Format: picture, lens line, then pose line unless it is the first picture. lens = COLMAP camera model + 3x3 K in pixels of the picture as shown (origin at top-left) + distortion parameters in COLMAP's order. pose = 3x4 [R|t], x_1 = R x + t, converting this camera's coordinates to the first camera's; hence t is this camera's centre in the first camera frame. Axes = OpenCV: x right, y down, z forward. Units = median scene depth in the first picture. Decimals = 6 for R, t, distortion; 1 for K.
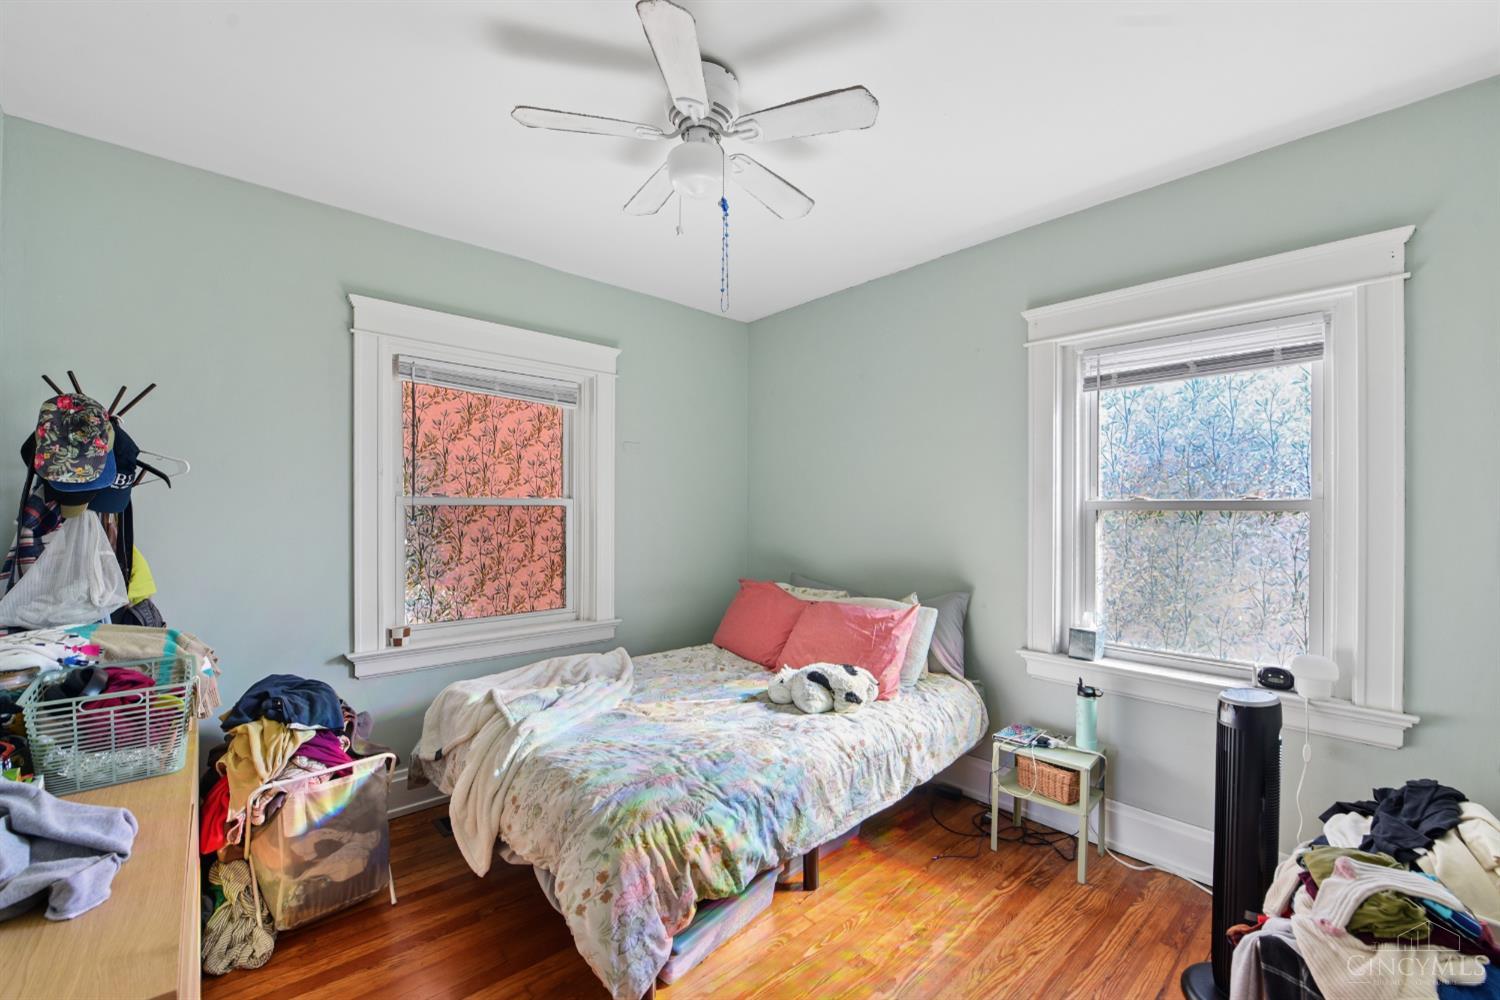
lens RADIAL K [[611.7, 0, 760.0], [0, 611.7, 509.5], [0, 0, 1]] dist [-0.003331, -0.000142]
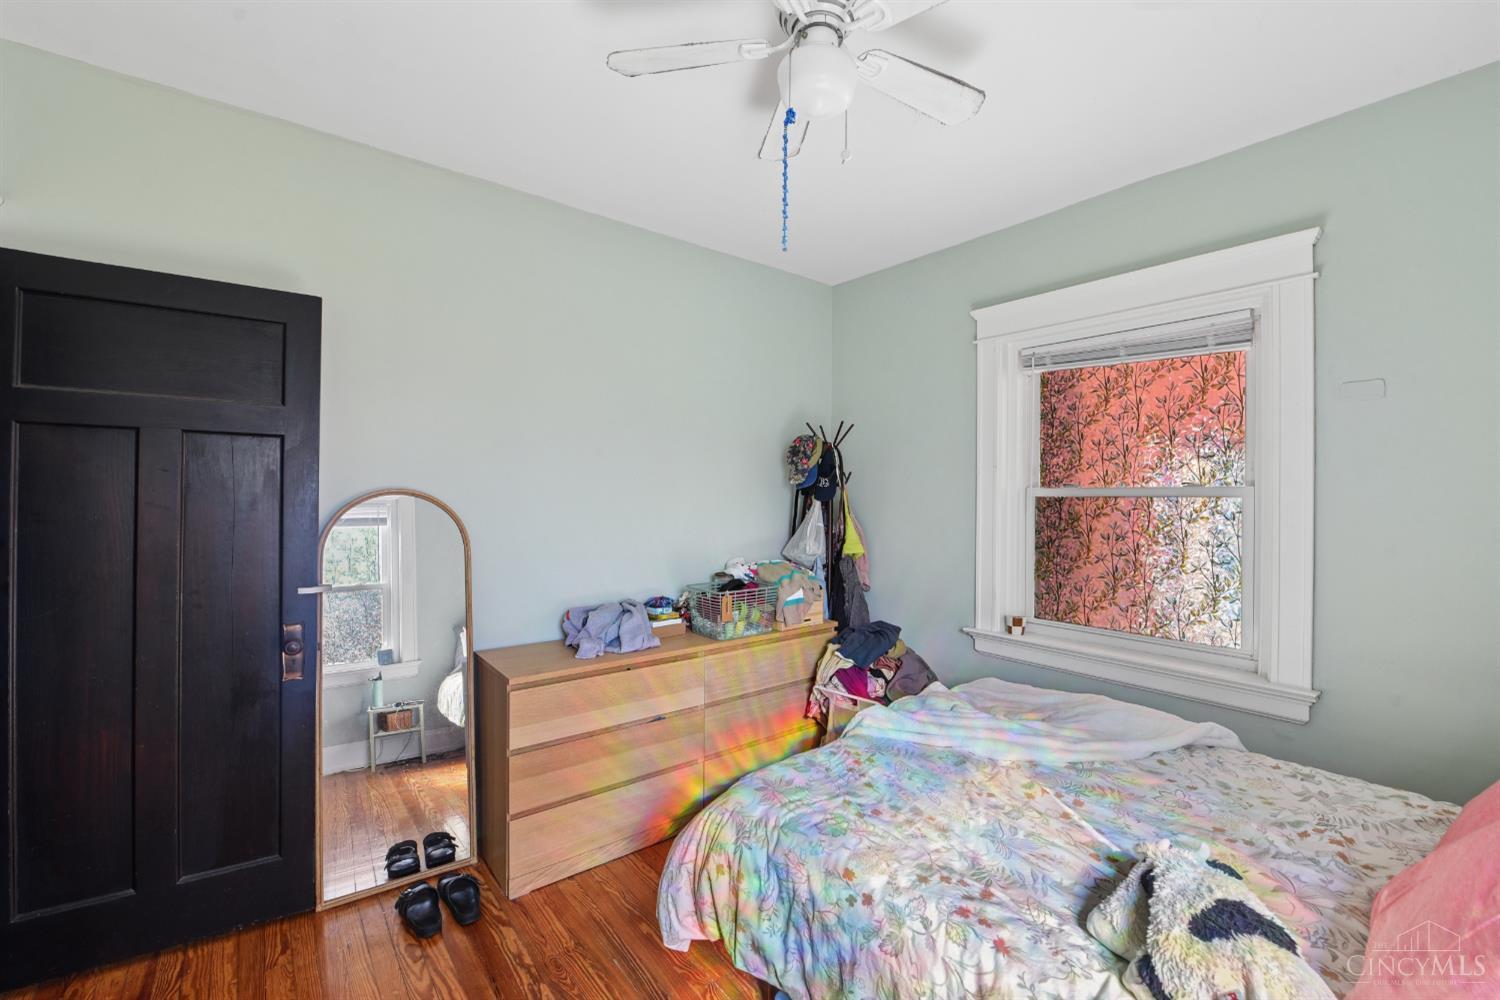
lens RADIAL K [[611.7, 0, 759.7], [0, 611.7, 494.3], [0, 0, 1]] dist [-0.003331, -0.000142]
pose [[-0.046218, -0.010784, -0.998873, 0.442188], [-0.010295, 0.999894, -0.010319, 0.004026], [0.998878, 0.009806, -0.046324, 0.601944]]
